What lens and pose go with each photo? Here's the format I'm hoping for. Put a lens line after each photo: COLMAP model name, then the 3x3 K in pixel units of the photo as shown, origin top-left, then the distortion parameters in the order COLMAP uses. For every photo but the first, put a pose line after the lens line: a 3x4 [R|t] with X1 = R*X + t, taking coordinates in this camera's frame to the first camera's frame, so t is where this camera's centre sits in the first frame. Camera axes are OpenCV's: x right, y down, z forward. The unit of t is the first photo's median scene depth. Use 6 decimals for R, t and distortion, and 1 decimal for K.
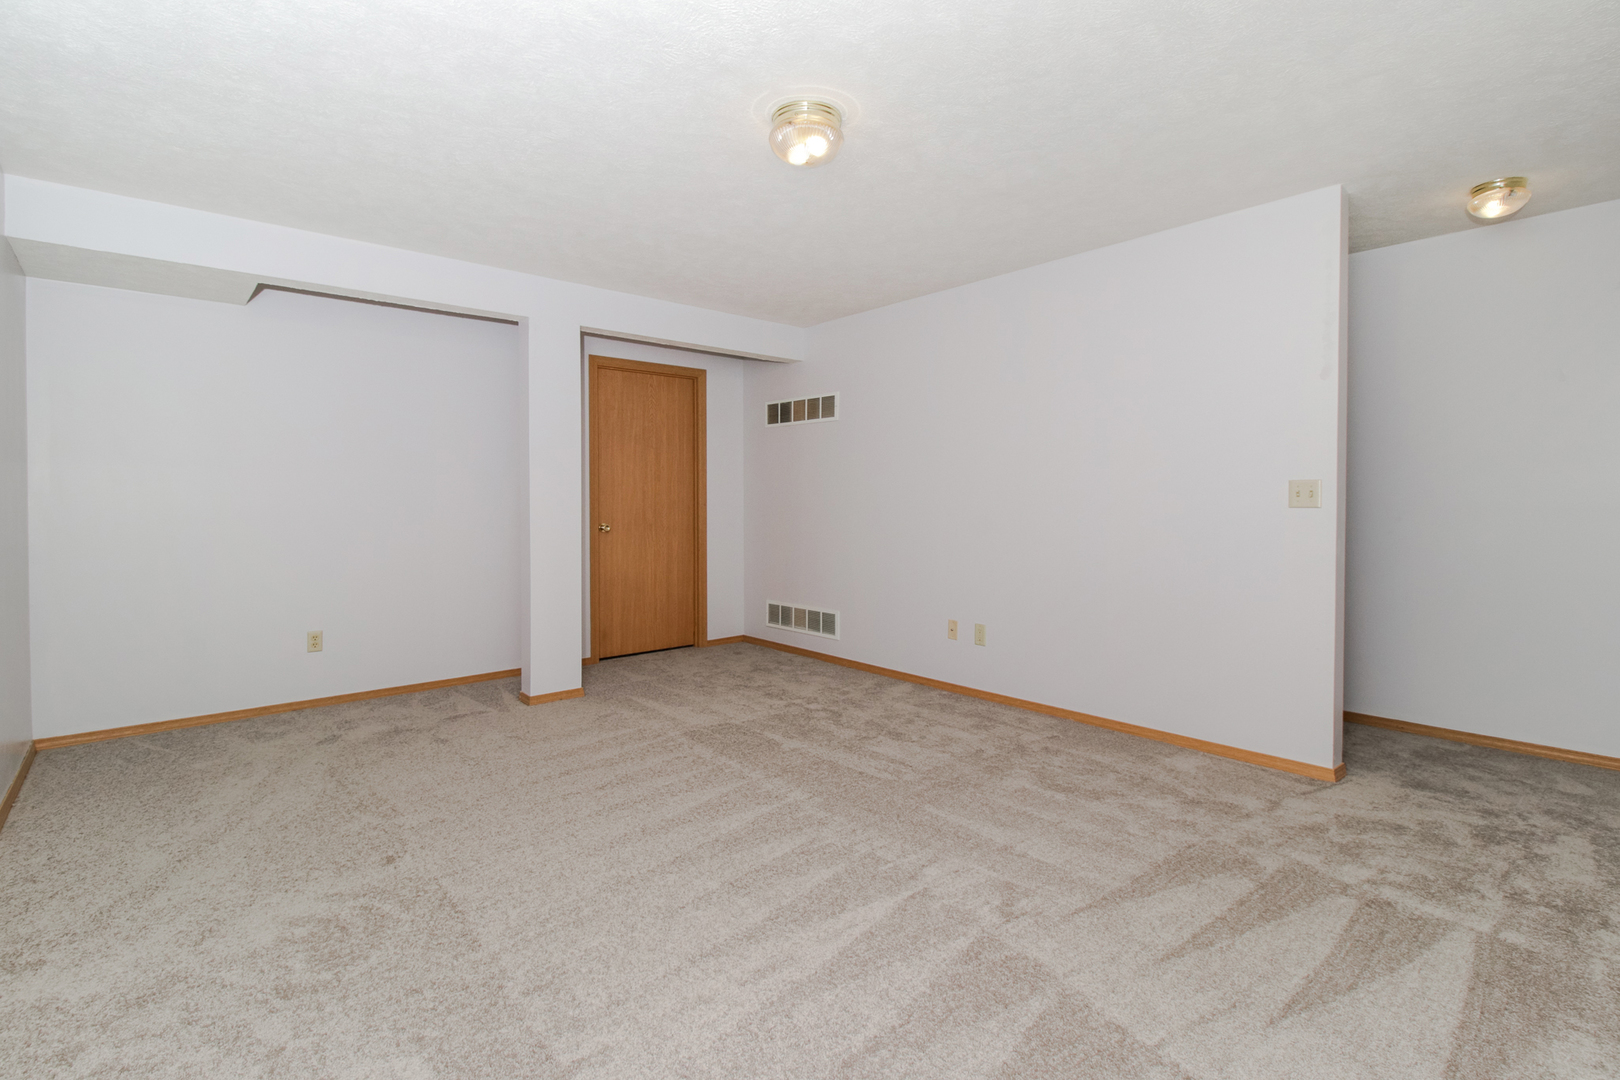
lens RADIAL K [[758.6, 0, 810.0], [0, 758.6, 540.0], [0, 0, 1]] dist [-0.002279, -0.000565]
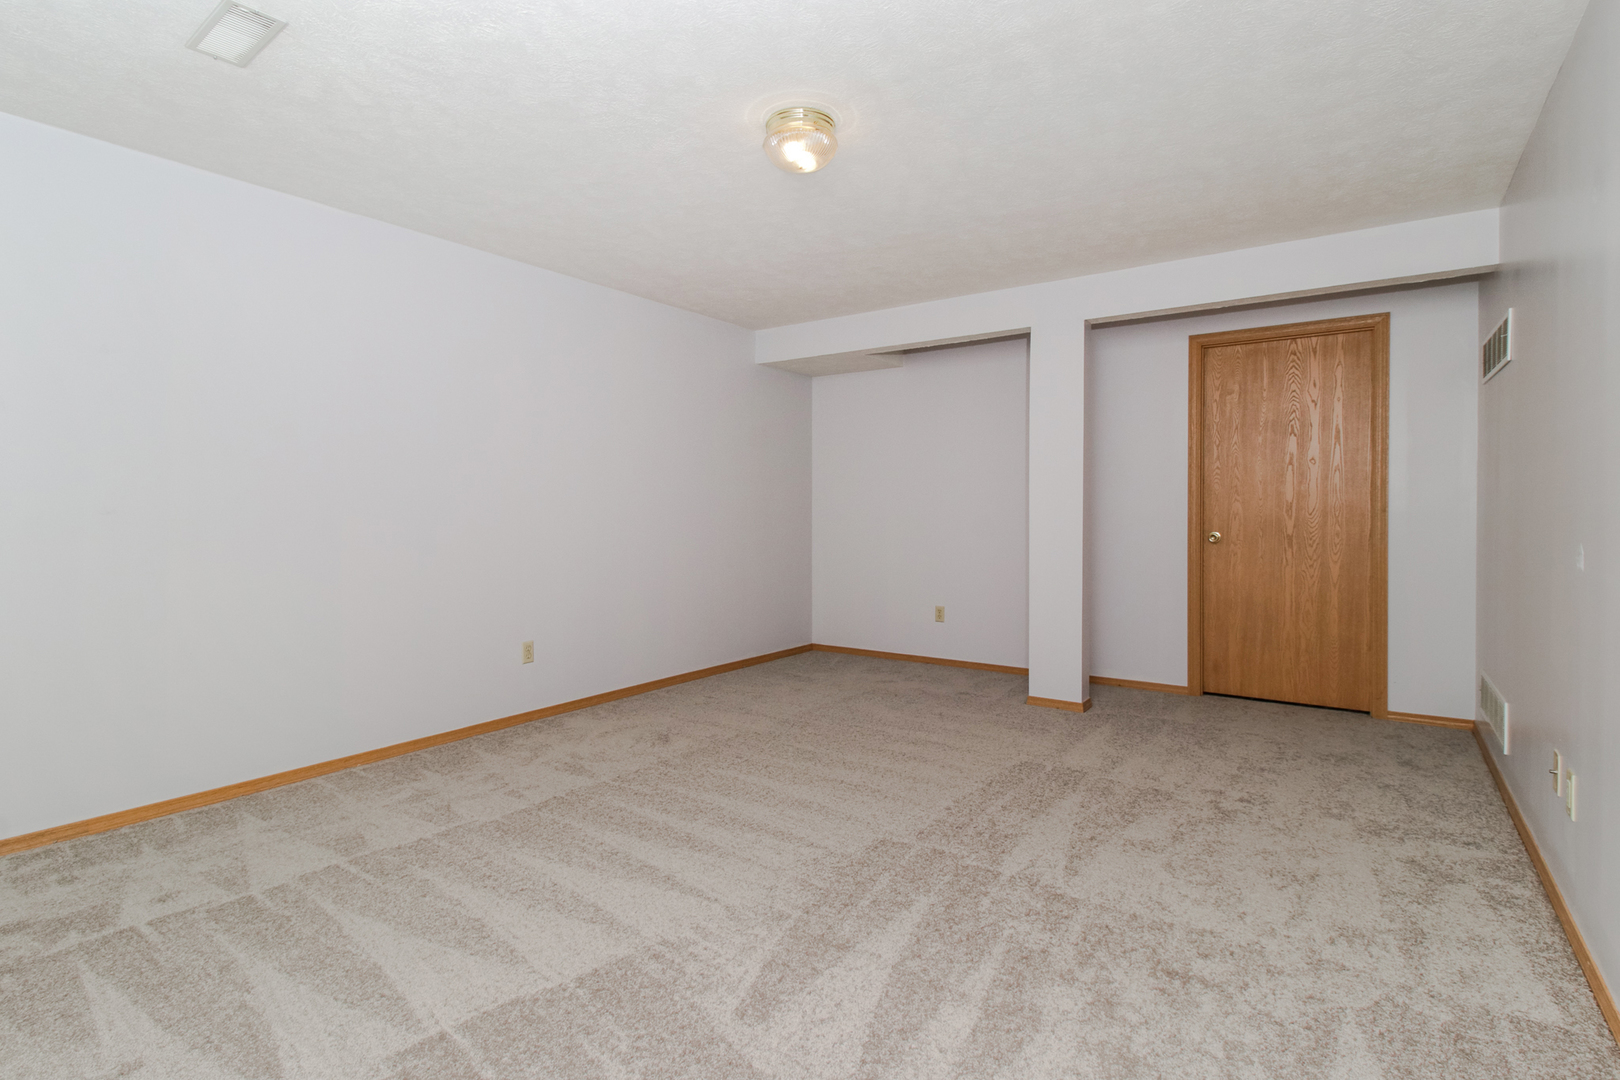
lens RADIAL K [[790.0, 0, 809.7], [0, 790.0, 513.3], [0, 0, 1]] dist [-0.000284, -0.000220]
pose [[0.239168, 0.003918, -0.970970, 0.596792], [-0.051916, 0.998613, -0.008758, -0.014087], [0.969589, 0.052503, 0.239040, 0.454137]]
